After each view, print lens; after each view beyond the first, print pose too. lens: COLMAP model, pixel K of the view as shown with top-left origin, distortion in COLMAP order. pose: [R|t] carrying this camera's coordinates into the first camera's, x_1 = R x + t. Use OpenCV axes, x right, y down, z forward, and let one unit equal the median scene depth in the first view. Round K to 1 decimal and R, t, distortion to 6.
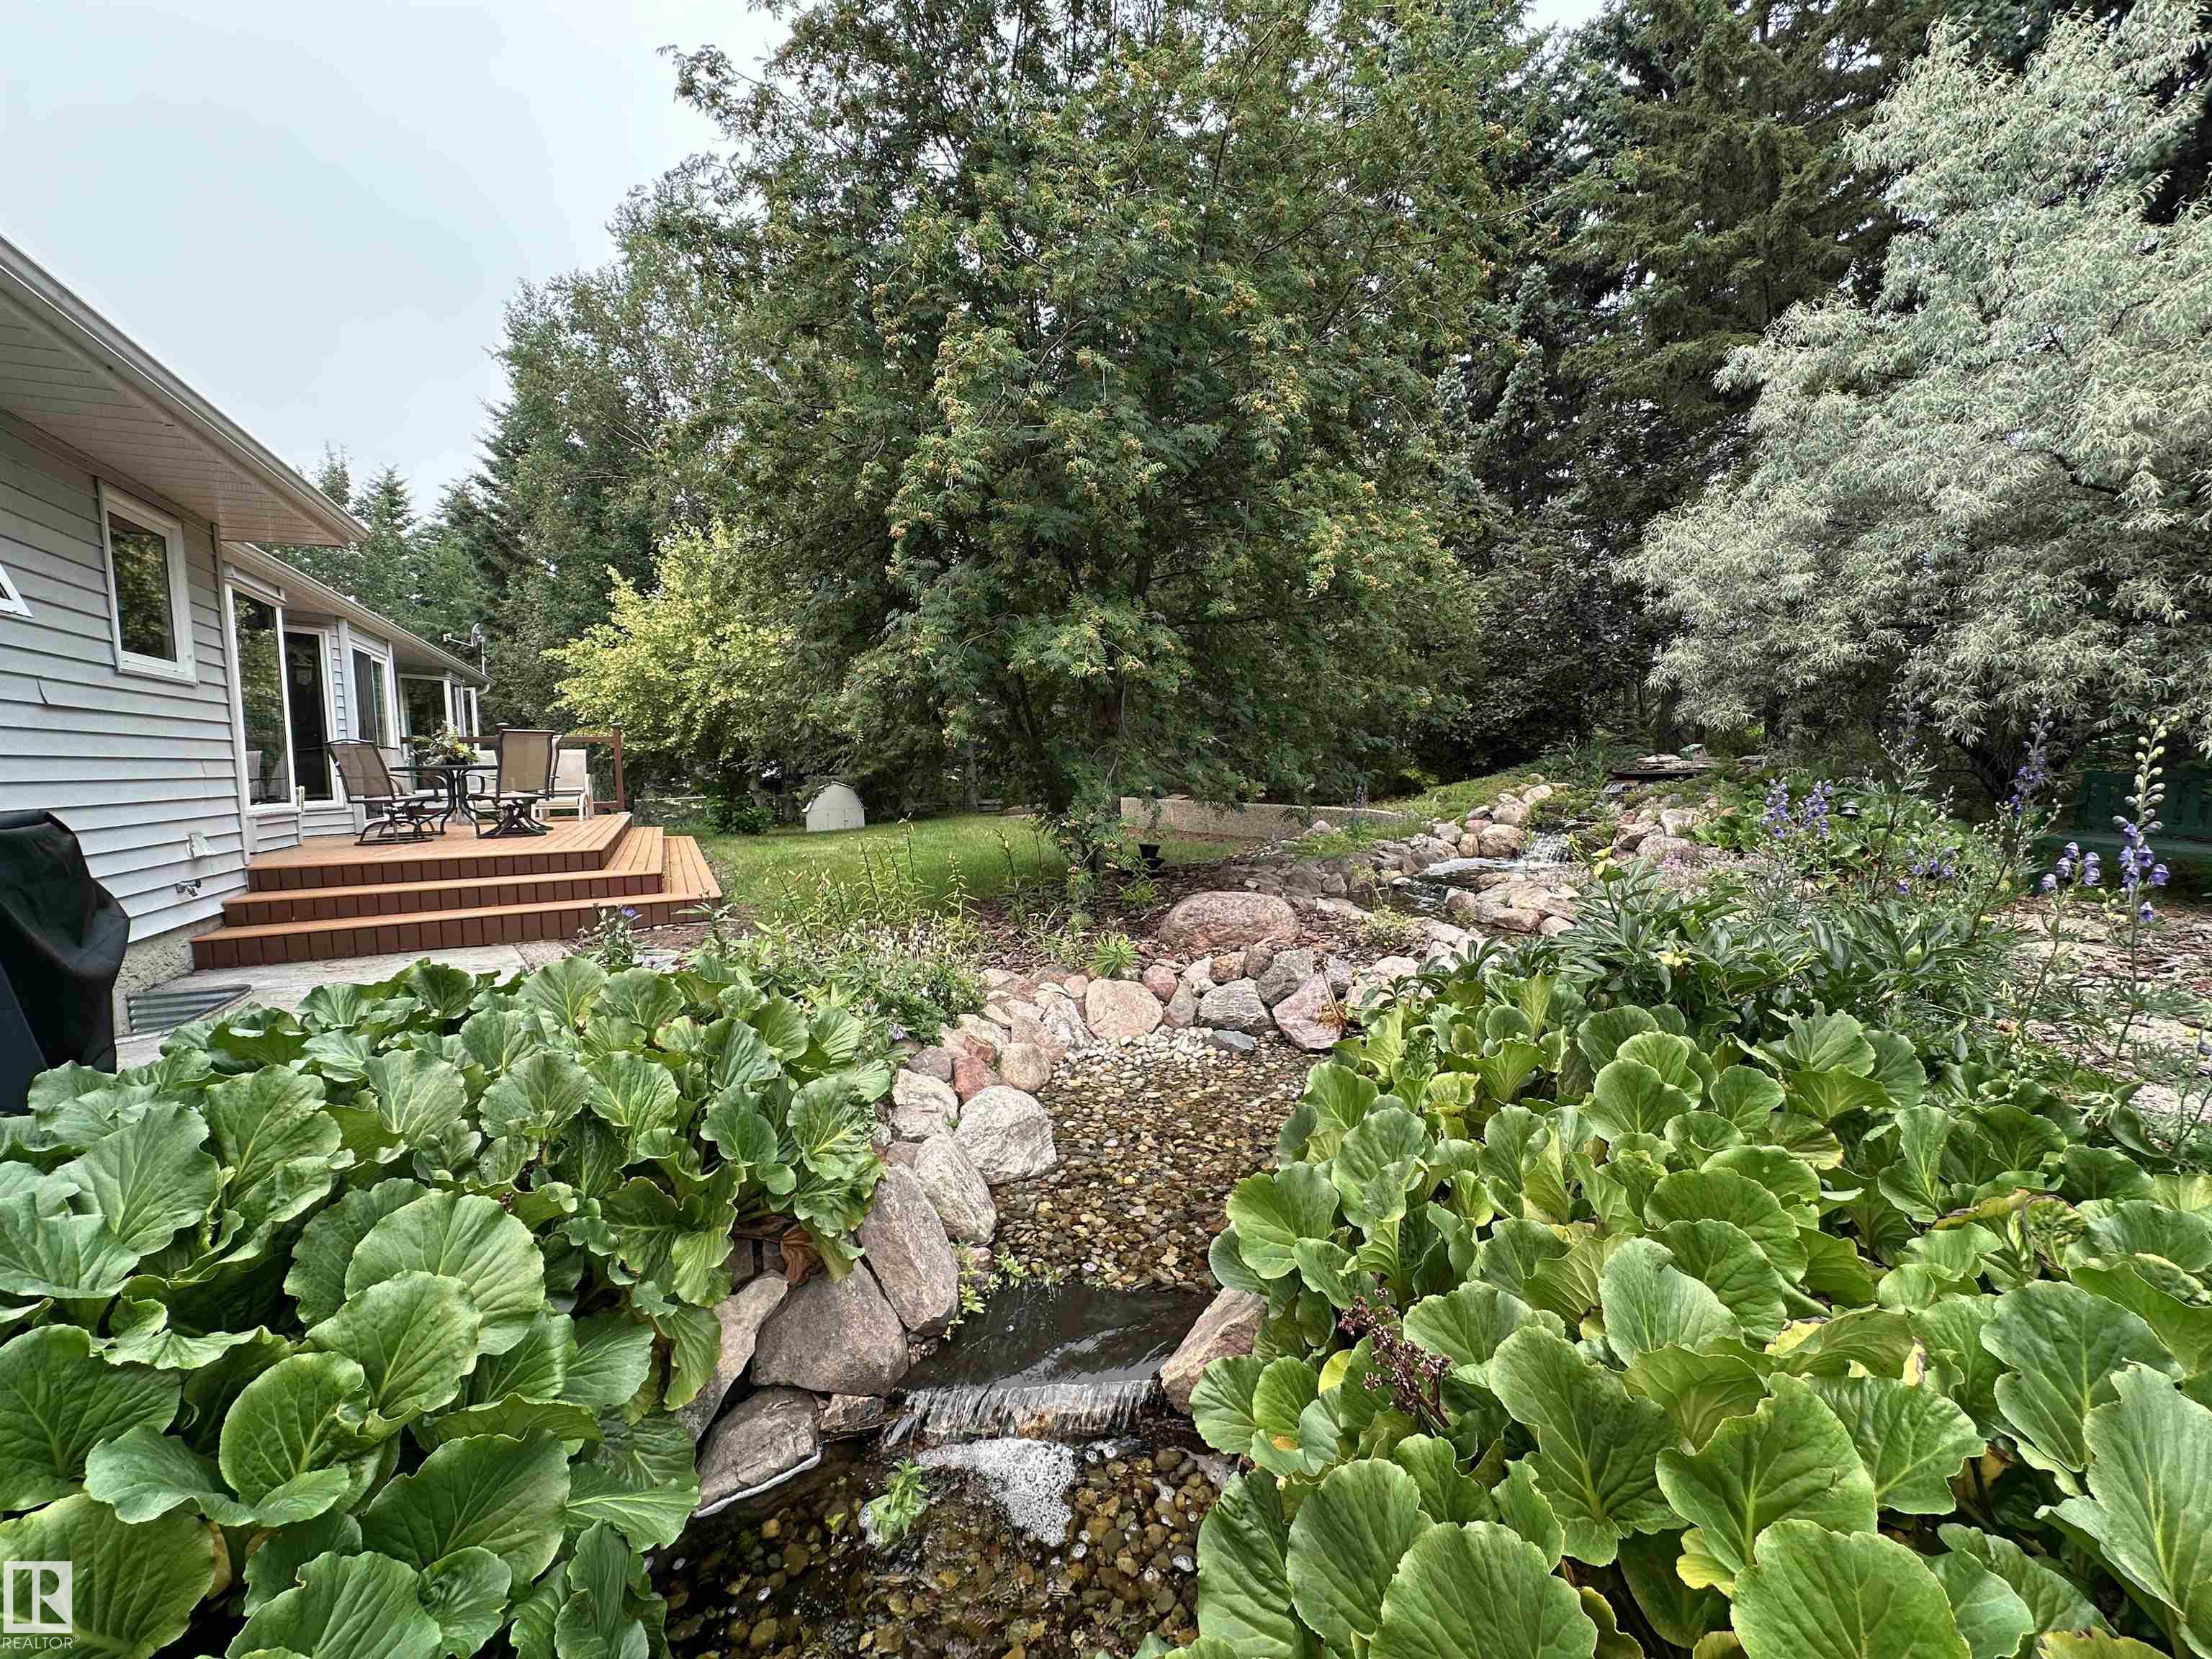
lens RADIAL K [[880.2, 0, 1105.5], [0, 880.2, 829.0], [0, 0, 1]] dist [-0.002695, 0.000810]
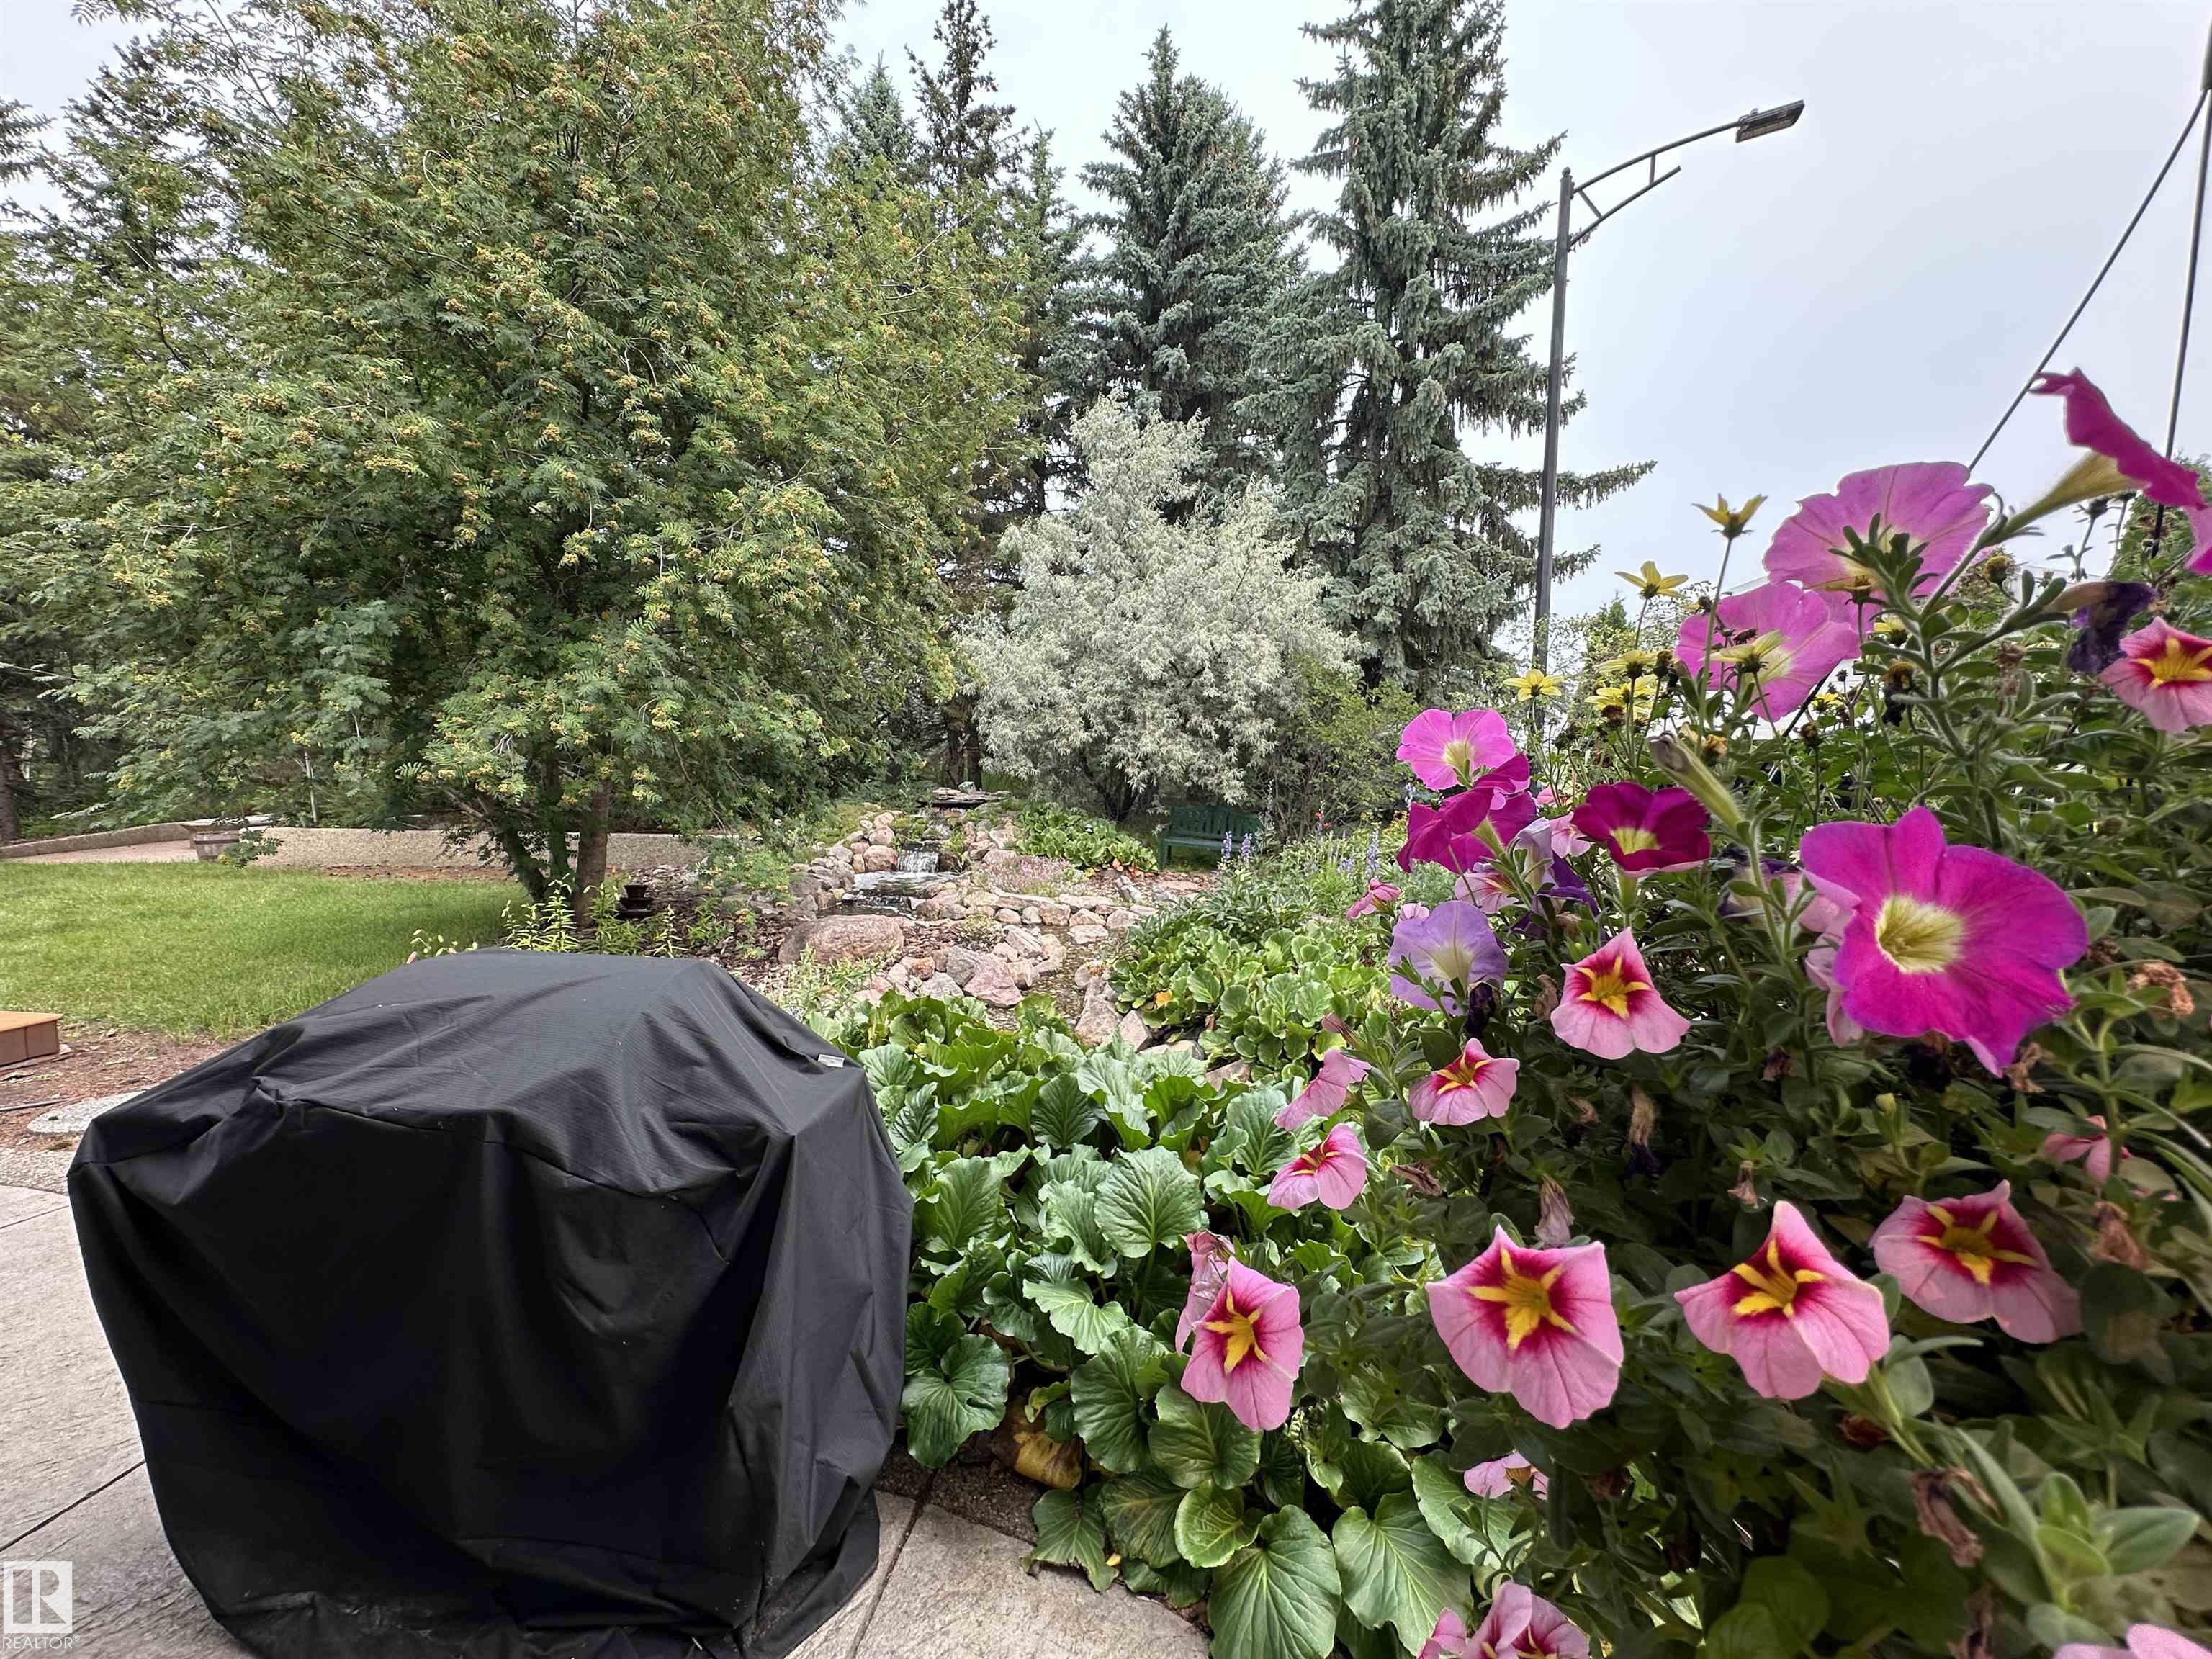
lens RADIAL K [[880.2, 0, 1110.3], [0, 880.2, 836.3], [0, 0, 1]] dist [-0.002695, 0.000810]
pose [[0.588347, -0.041166, 0.807560, -0.529731], [0.041055, 0.998936, 0.021011, -0.043682], [-0.807566, 0.020793, 0.589411, -0.042972]]
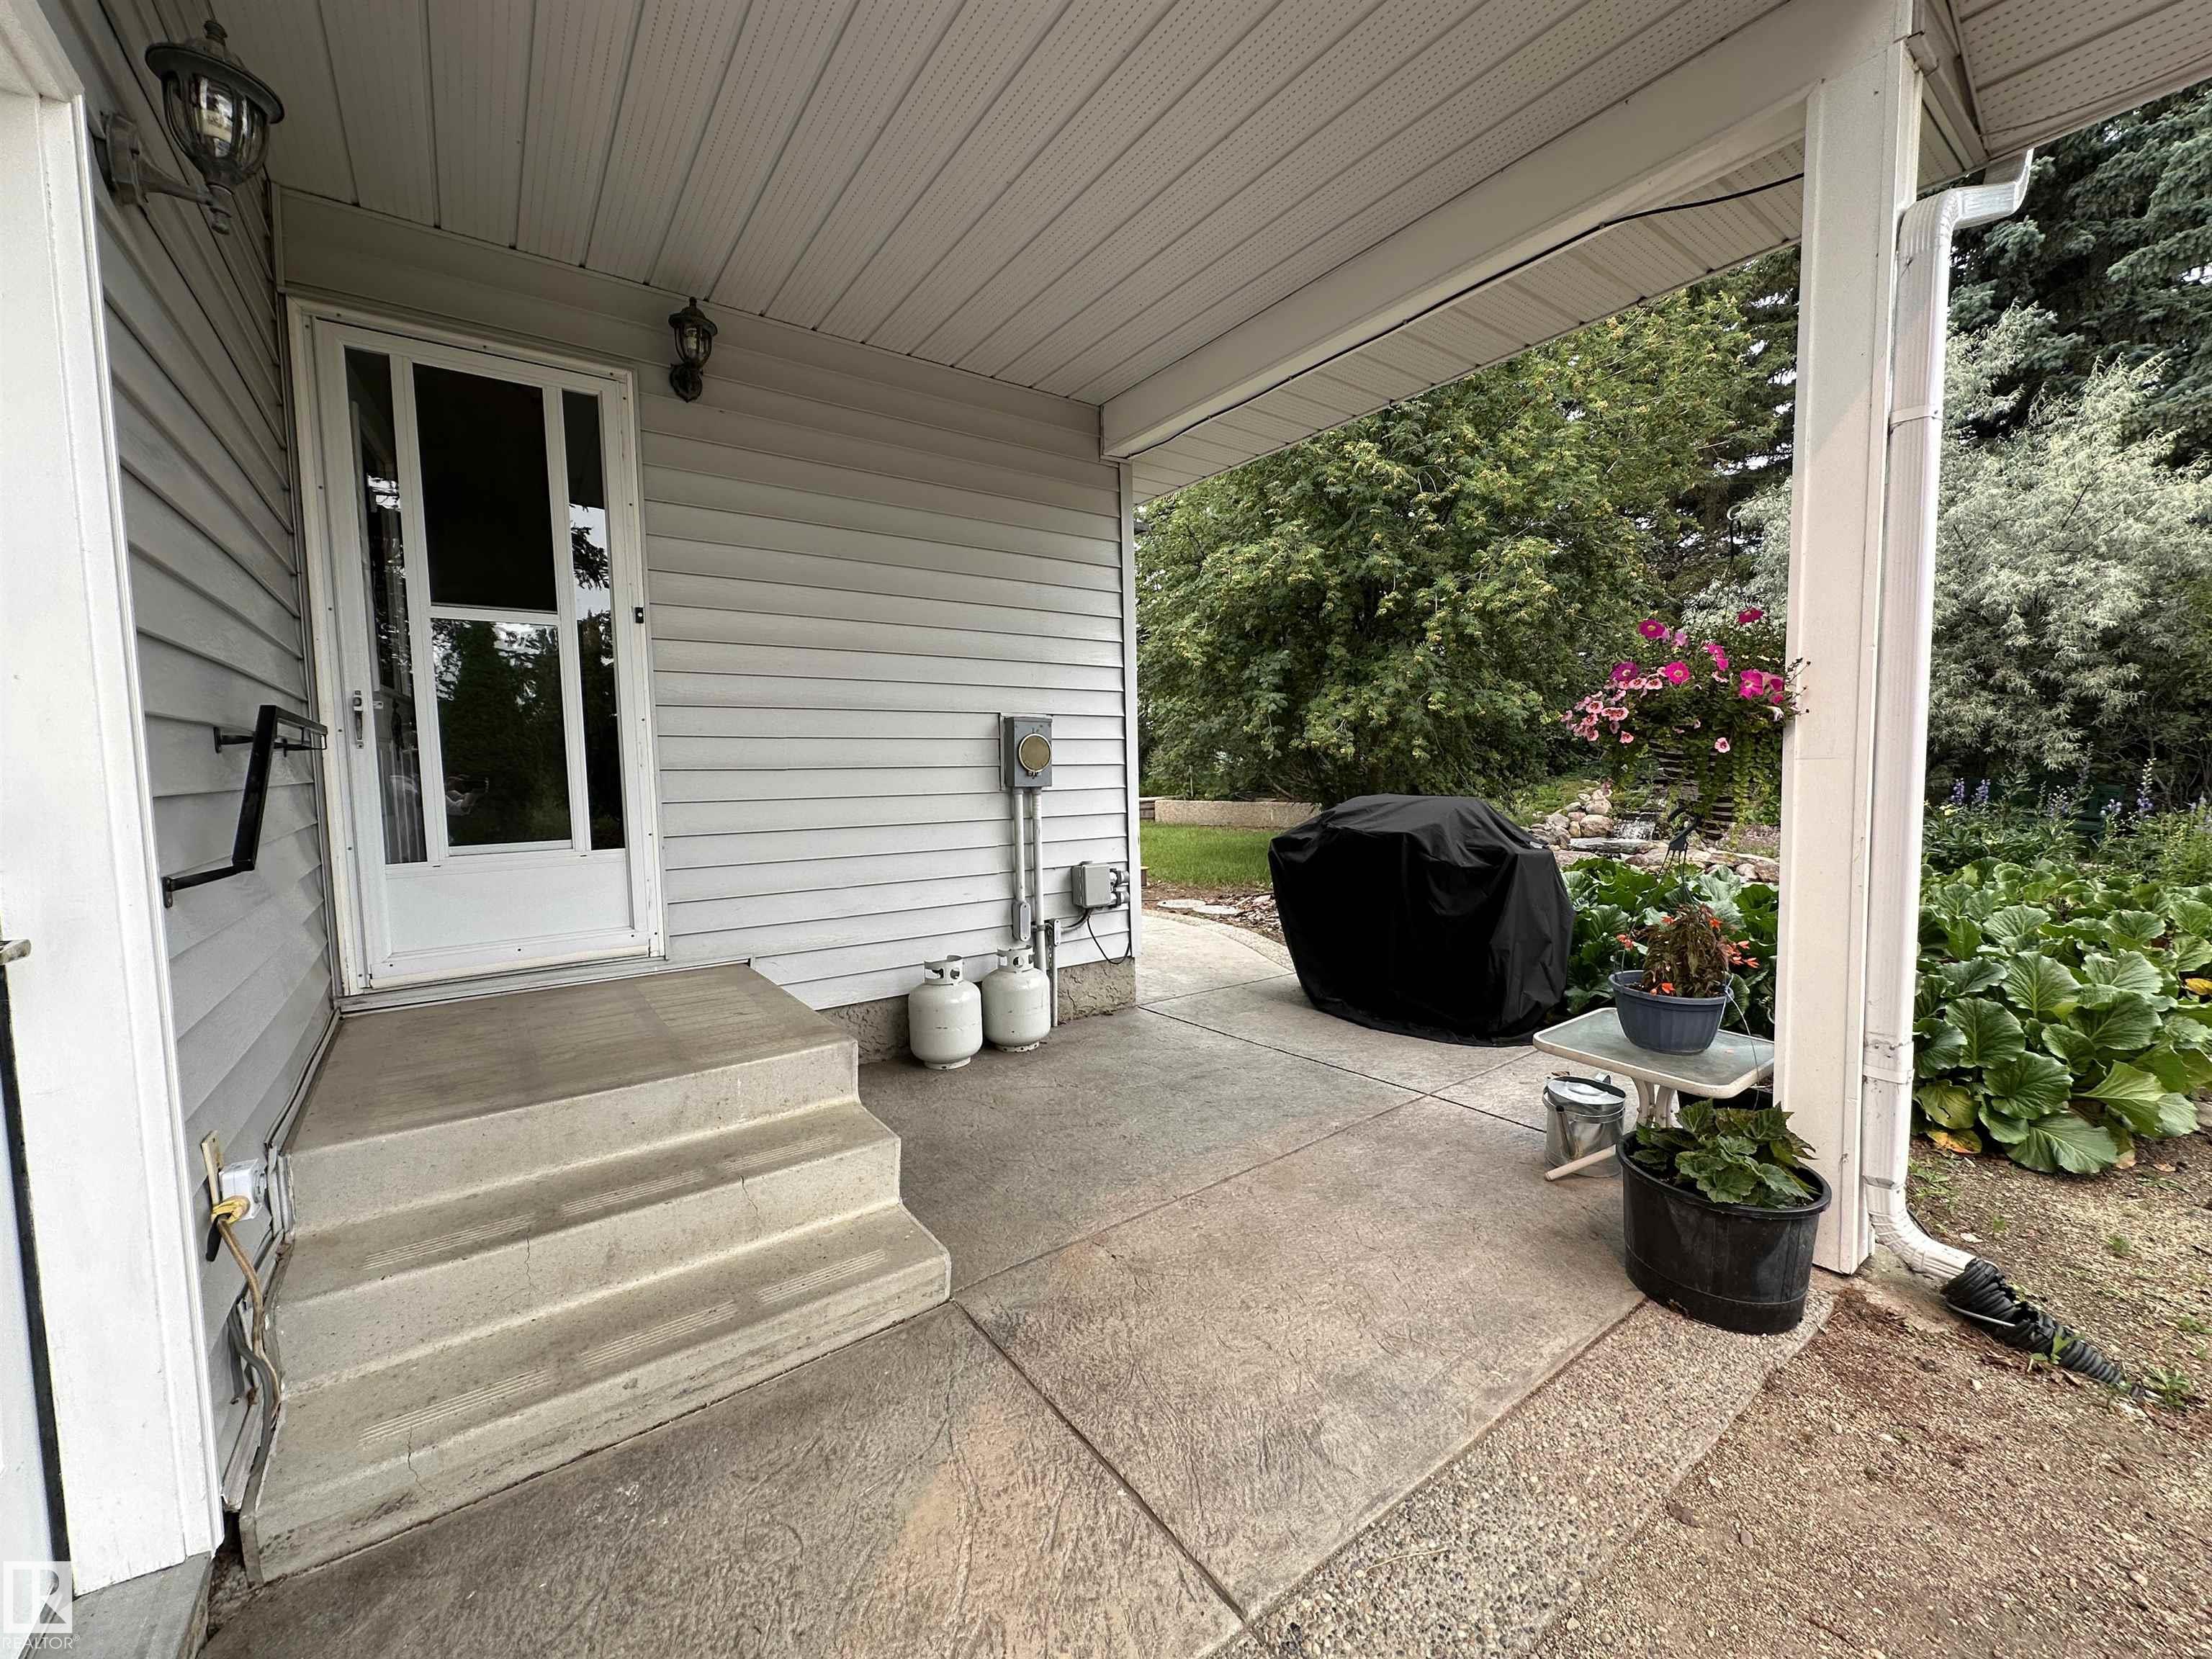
lens RADIAL K [[880.2, 0, 1107.9], [0, 880.2, 824.3], [0, 0, 1]] dist [-0.002695, 0.000810]
pose [[0.986697, -0.009284, 0.162305, -0.771419], [0.012059, 0.999797, -0.016116, 0.032247], [-0.162122, 0.017858, 0.986609, -0.388323]]
